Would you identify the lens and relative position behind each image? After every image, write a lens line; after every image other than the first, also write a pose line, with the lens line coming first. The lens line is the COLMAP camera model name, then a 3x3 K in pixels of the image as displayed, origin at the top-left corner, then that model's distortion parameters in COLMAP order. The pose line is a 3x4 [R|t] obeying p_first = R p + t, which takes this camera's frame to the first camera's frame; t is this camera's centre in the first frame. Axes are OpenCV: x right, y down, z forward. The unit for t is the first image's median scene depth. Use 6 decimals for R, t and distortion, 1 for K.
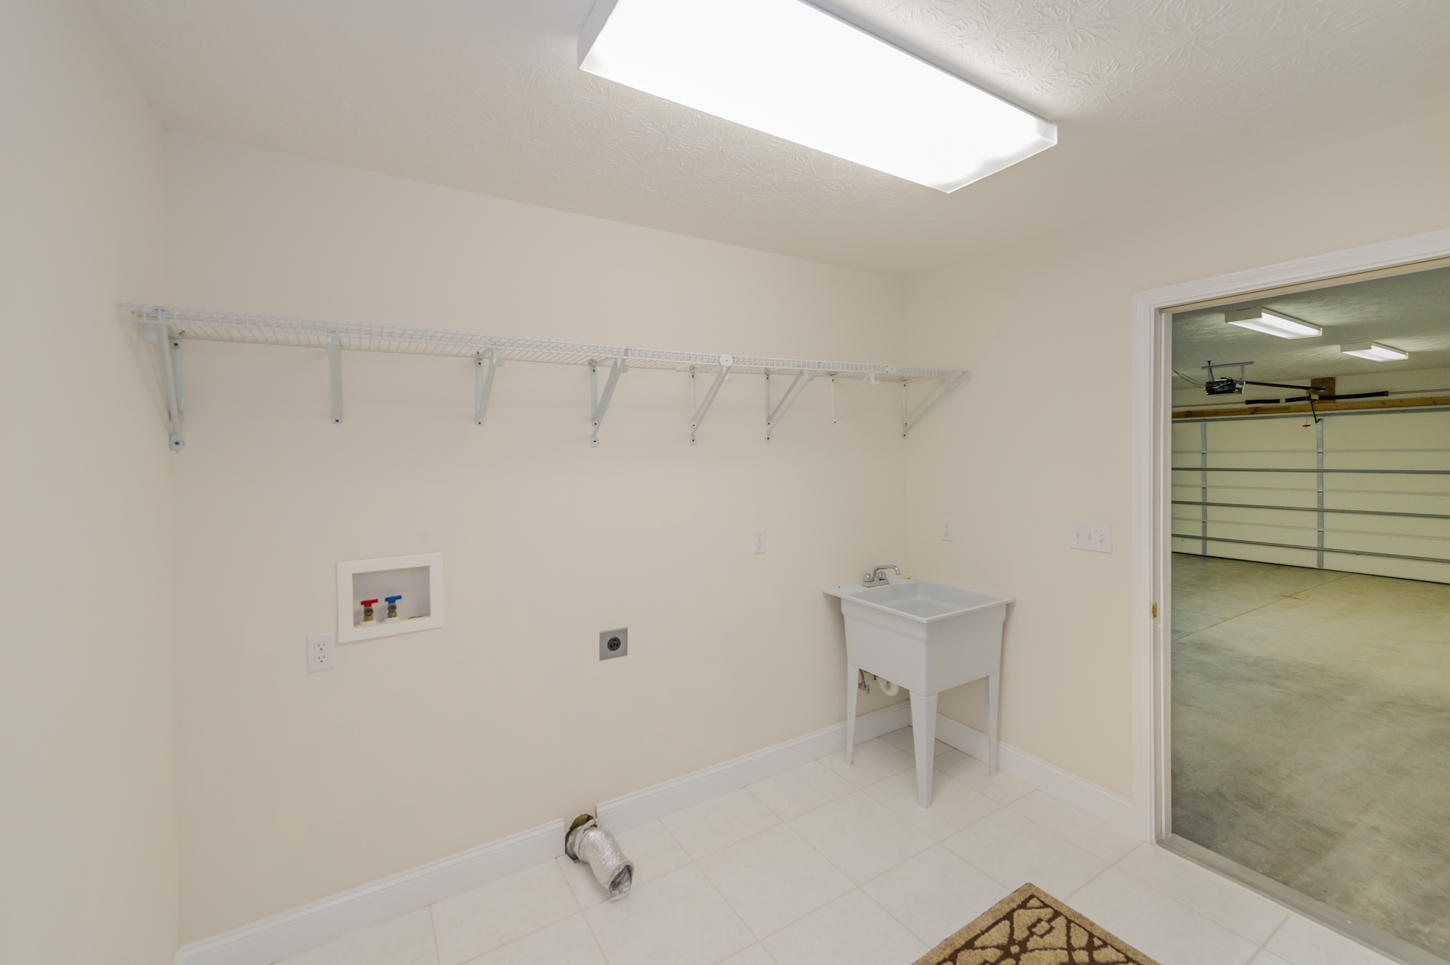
lens RADIAL K [[470.0, 0, 724.7], [0, 470.0, 490.5], [0, 0, 1]] dist [-0.000035, -0.000033]
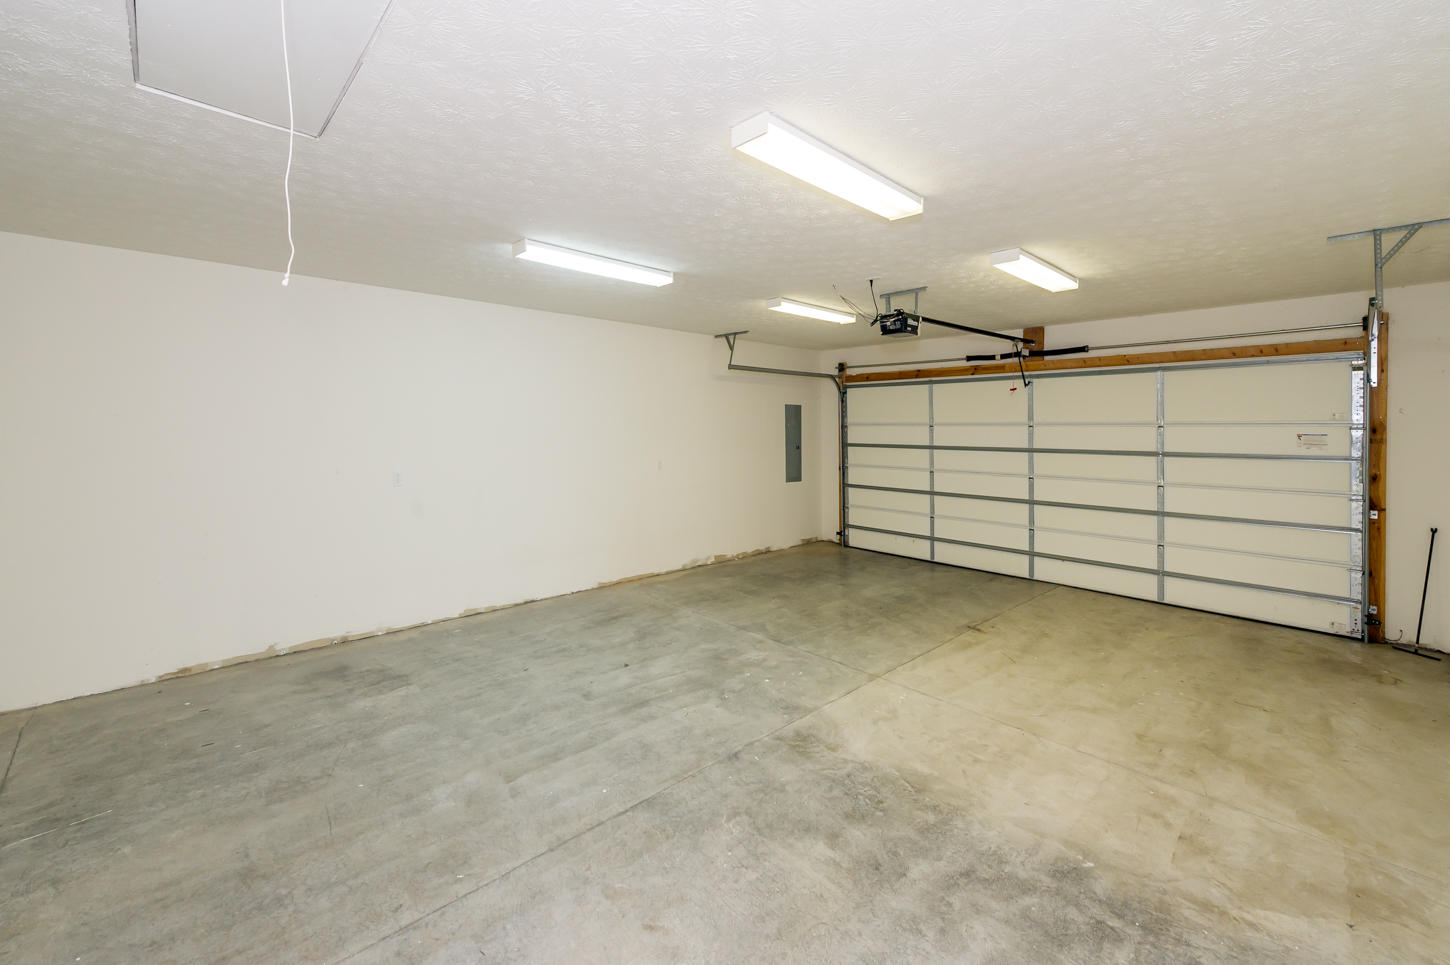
lens RADIAL K [[580.3, 0, 725.0], [0, 580.3, 482.5], [0, 0, 1]] dist [0.000609, -0.000124]
pose [[0.958073, -0.005778, 0.286467, 0.535457], [-0.000101, 0.999790, 0.020504, -0.010056], [-0.286526, -0.019673, 0.957871, 0.247570]]
